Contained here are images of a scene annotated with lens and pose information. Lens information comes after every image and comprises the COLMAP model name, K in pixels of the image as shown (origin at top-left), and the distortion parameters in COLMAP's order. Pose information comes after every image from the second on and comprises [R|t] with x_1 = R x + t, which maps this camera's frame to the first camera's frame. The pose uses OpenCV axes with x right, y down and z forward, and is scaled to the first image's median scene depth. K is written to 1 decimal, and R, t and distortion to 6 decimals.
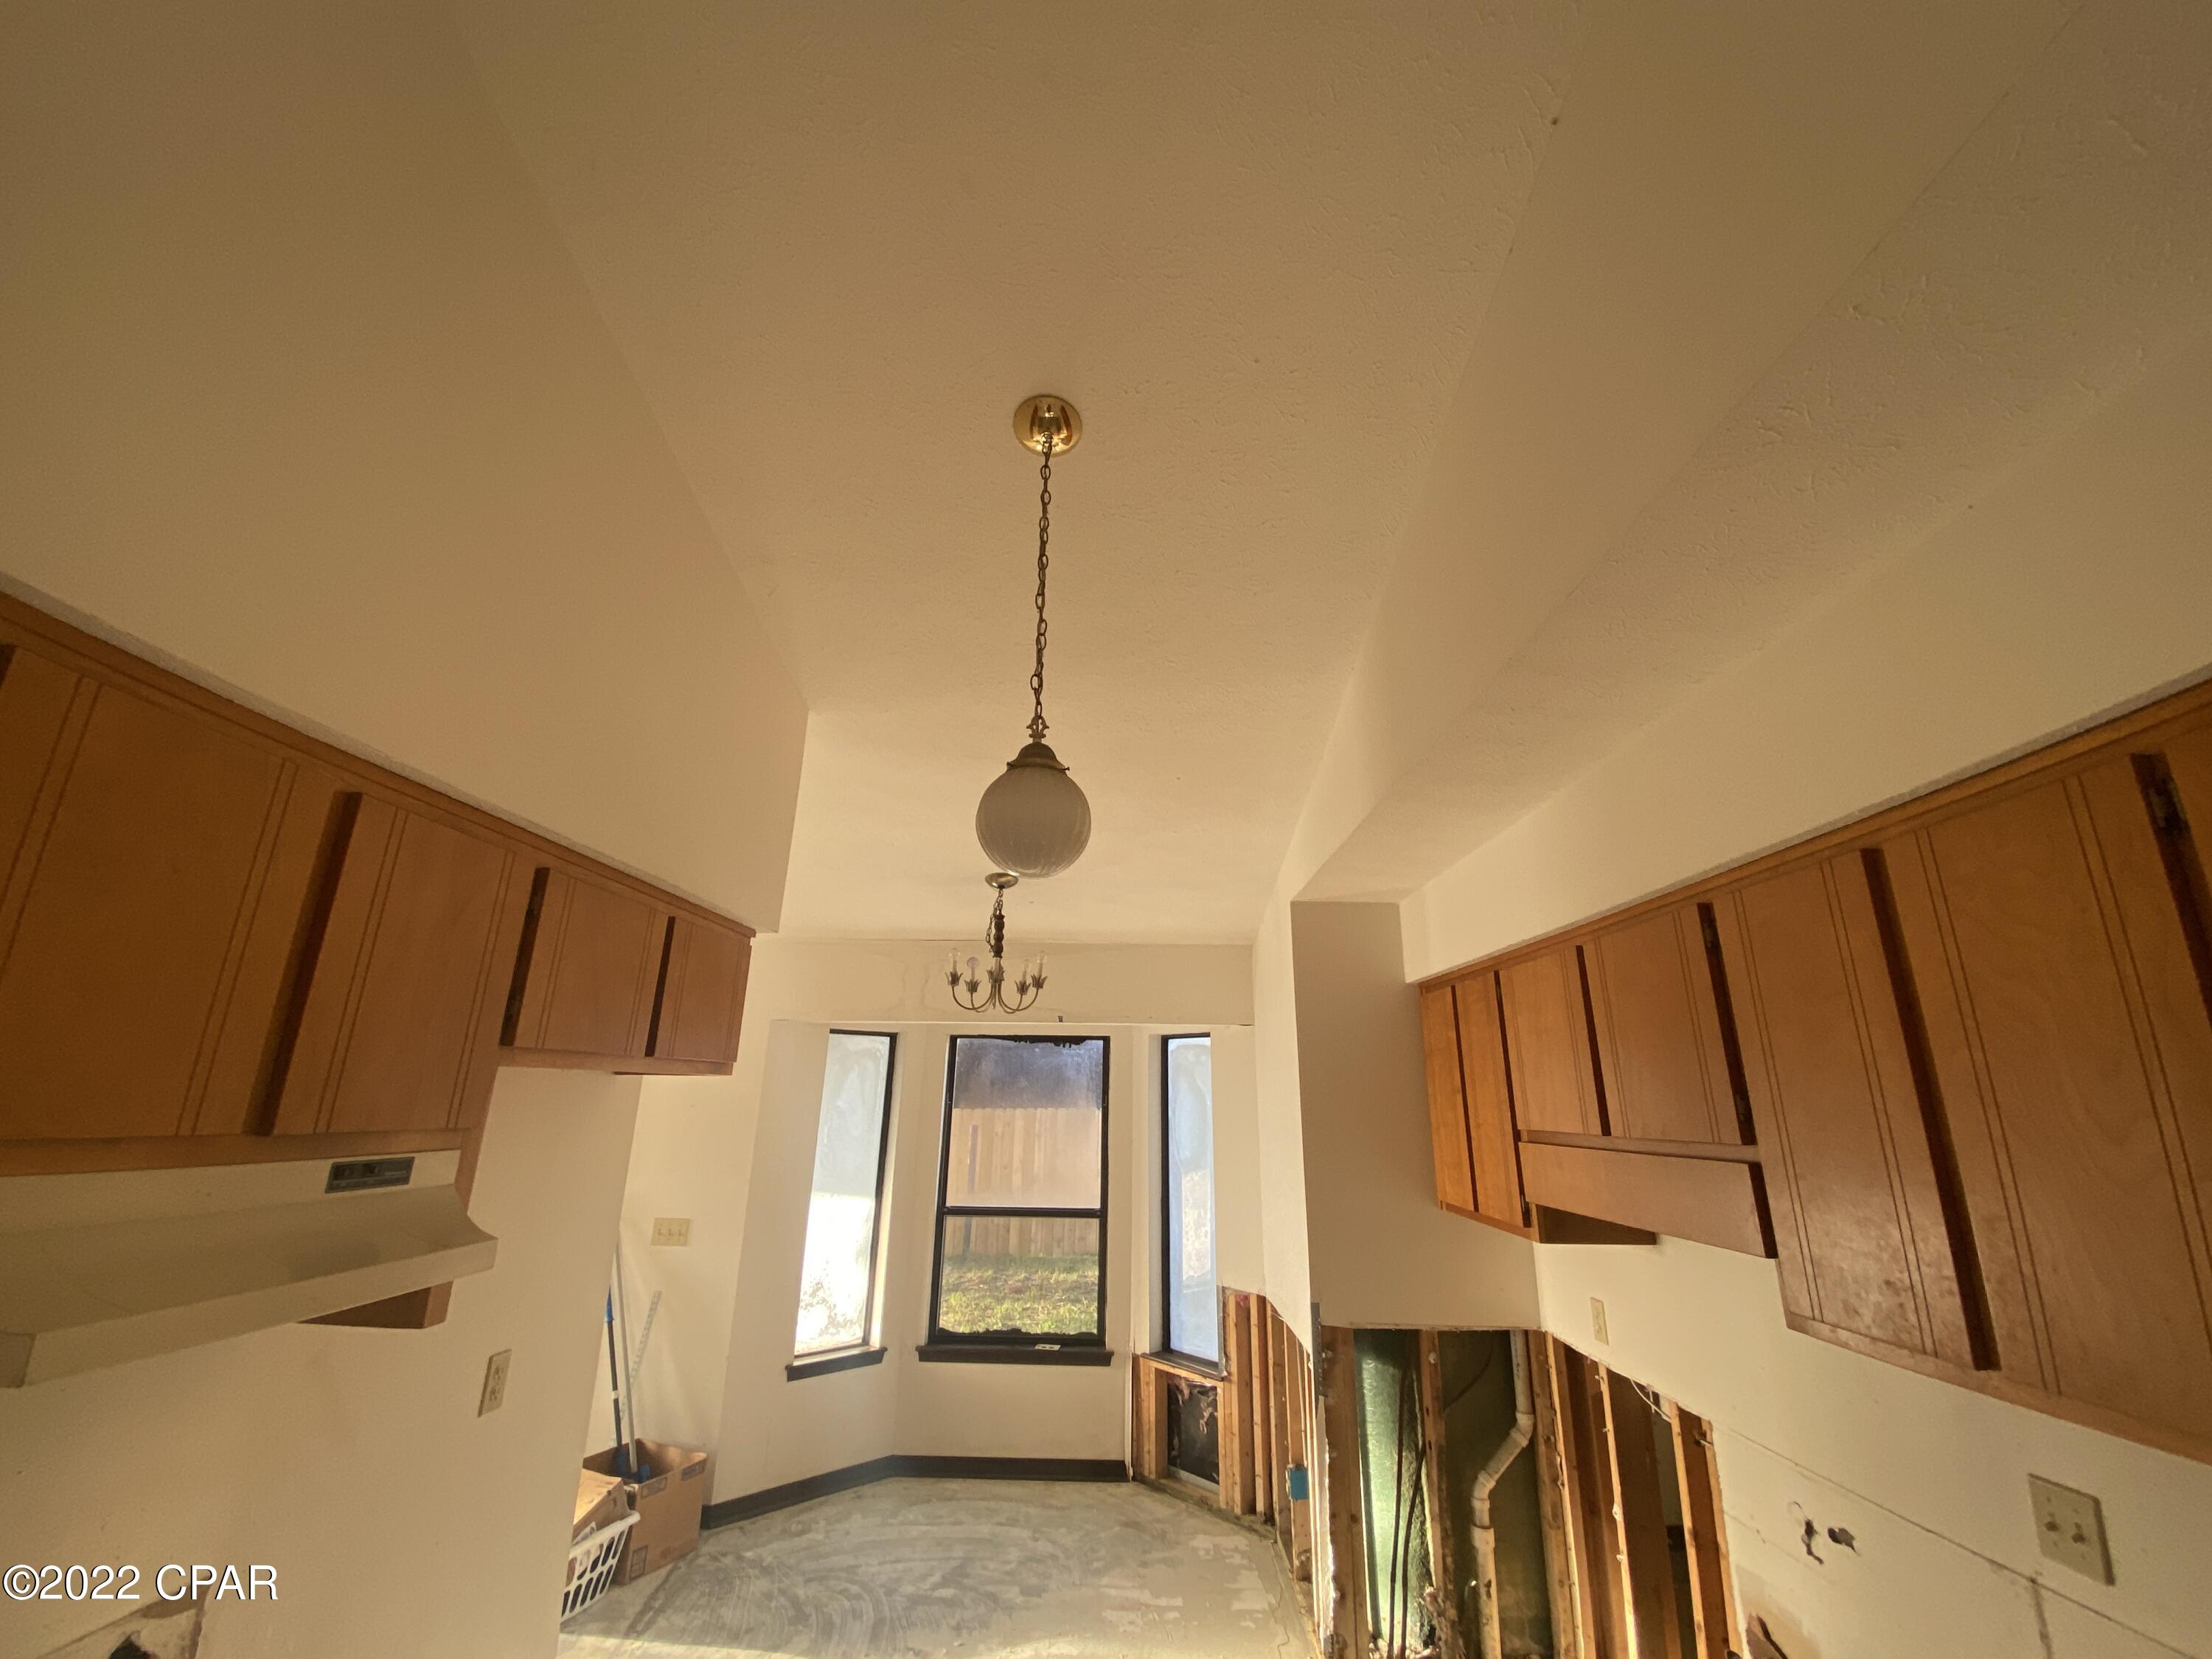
lens RADIAL K [[892.9, 0, 1105.6], [0, 892.9, 830.8], [0, 0, 1]] dist [0.004733, -0.013302]
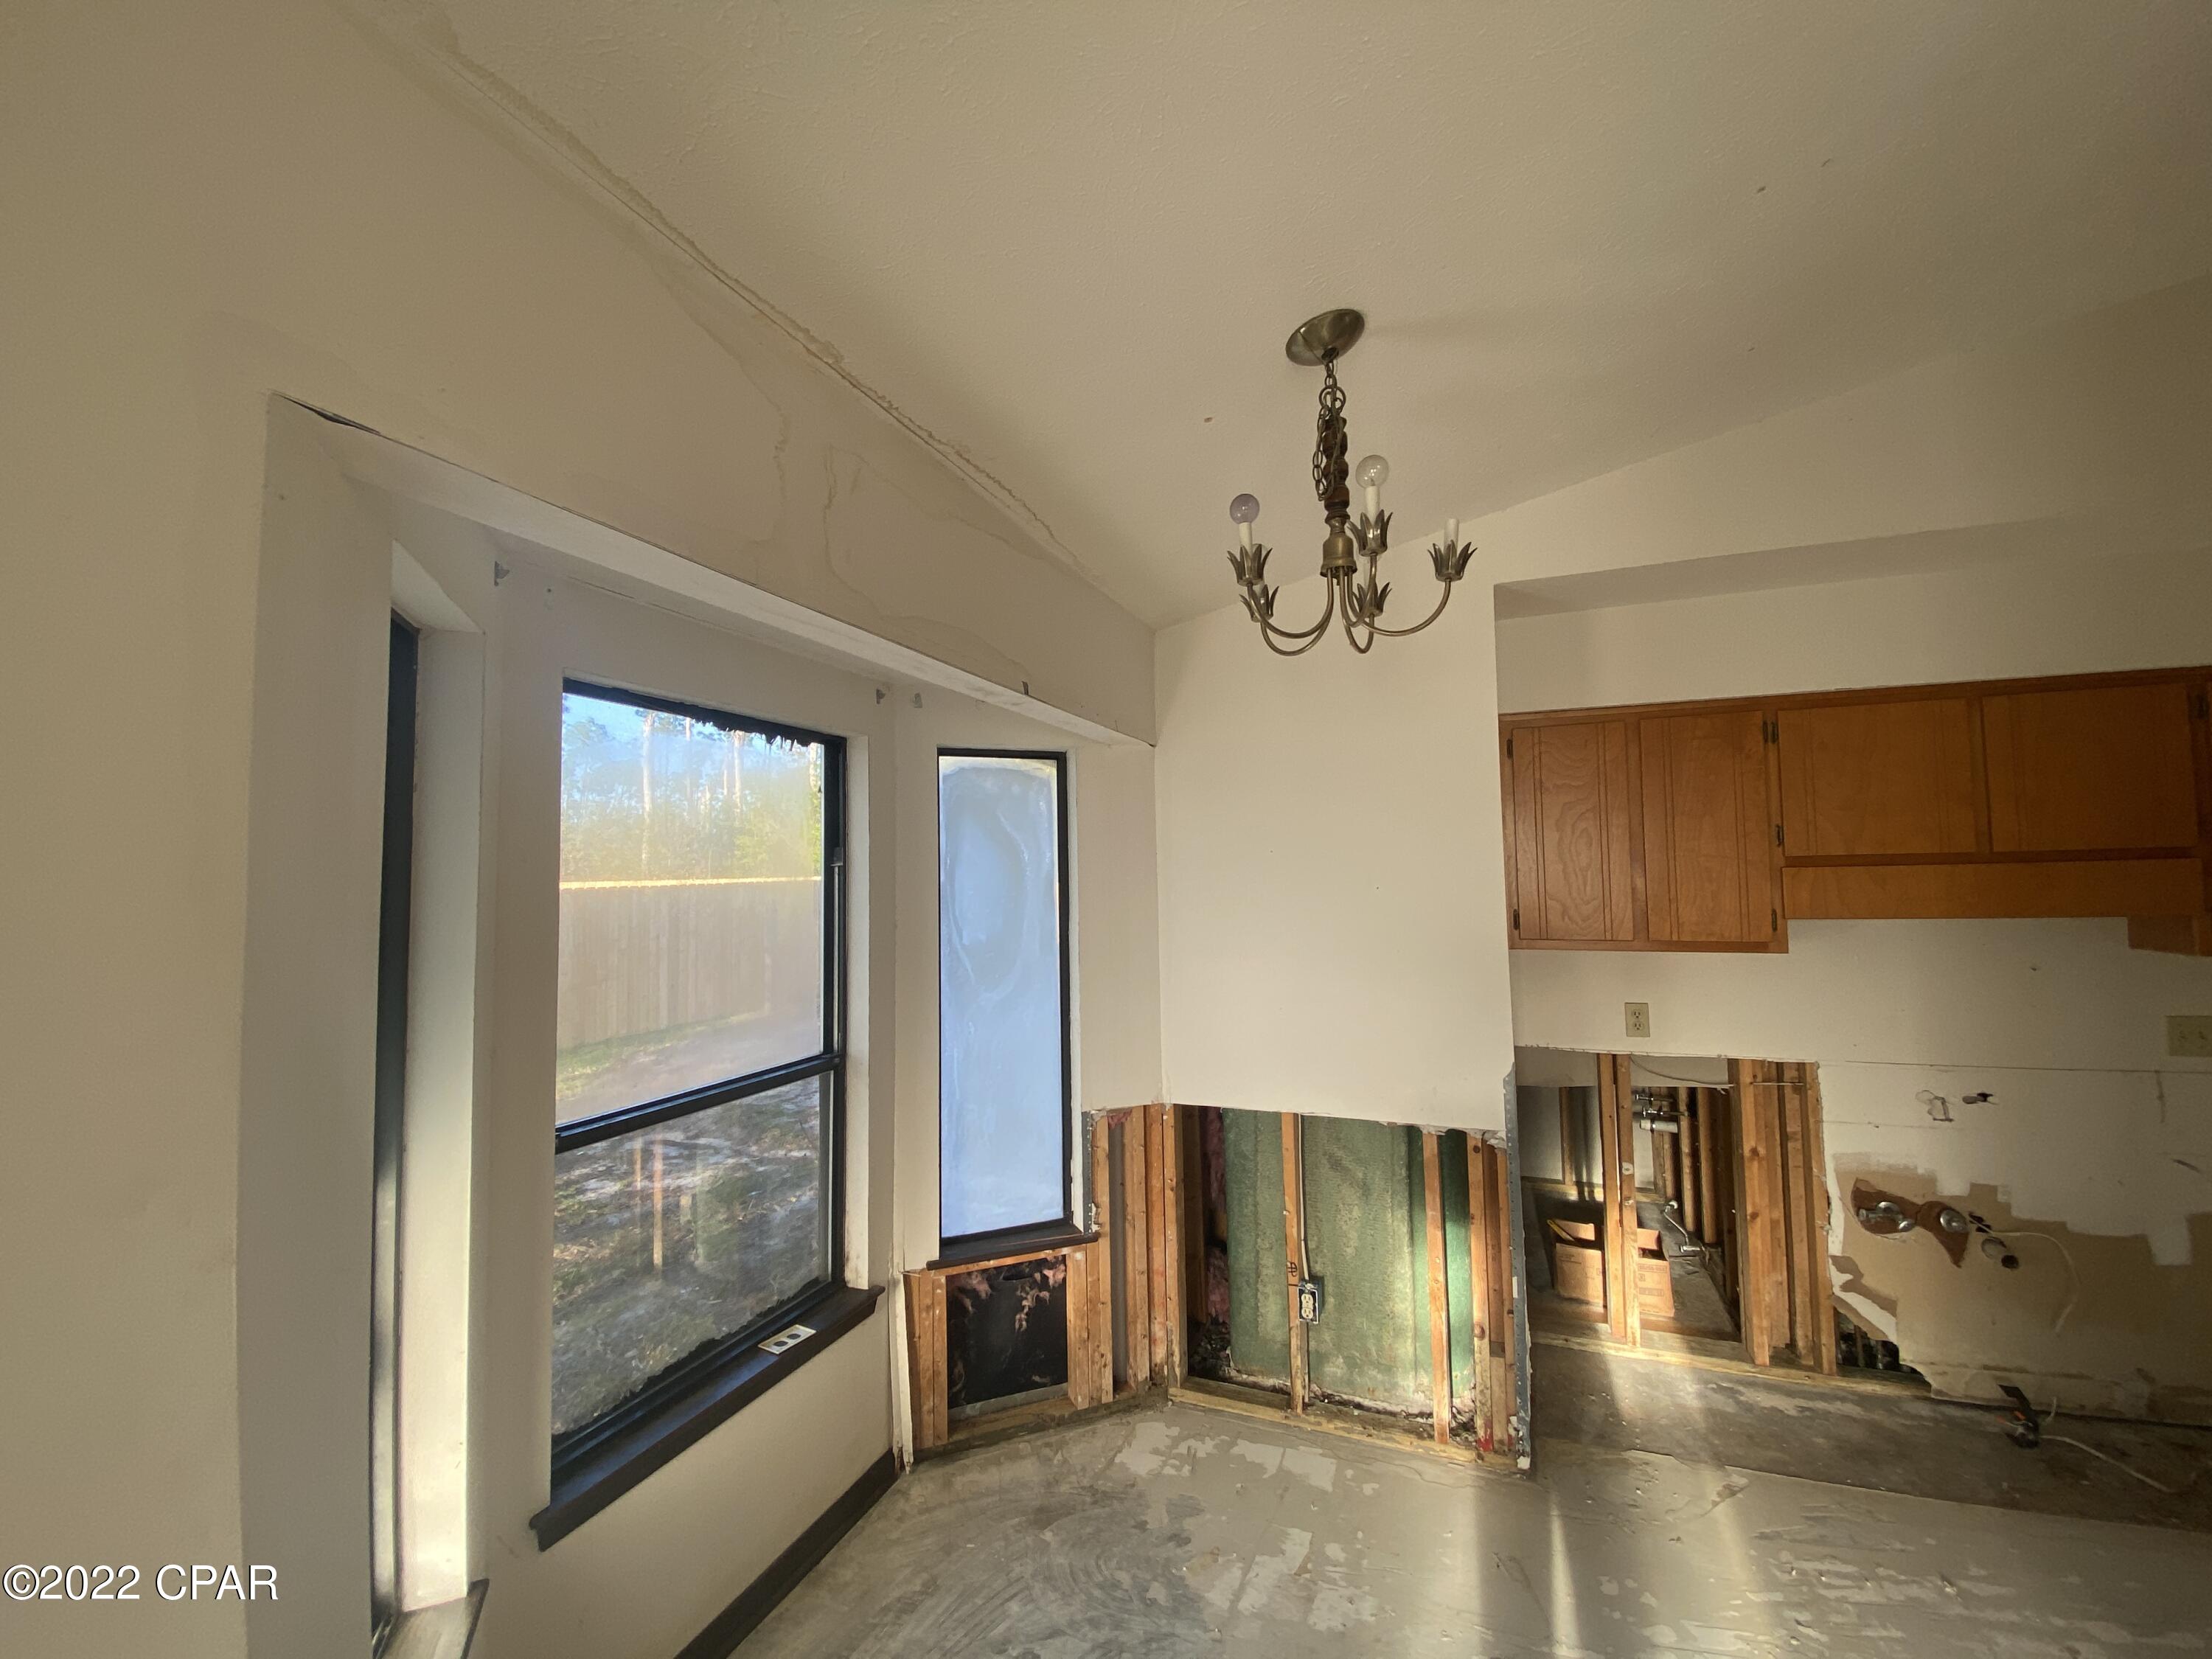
lens RADIAL K [[892.9, 0, 1098.2], [0, 892.9, 817.8], [0, 0, 1]] dist [0.004733, -0.013302]
pose [[0.365620, 0.038591, 0.929964, -0.541881], [-0.247267, 0.967265, 0.057075, 0.271711], [-0.897319, -0.250817, 0.363194, 0.863616]]
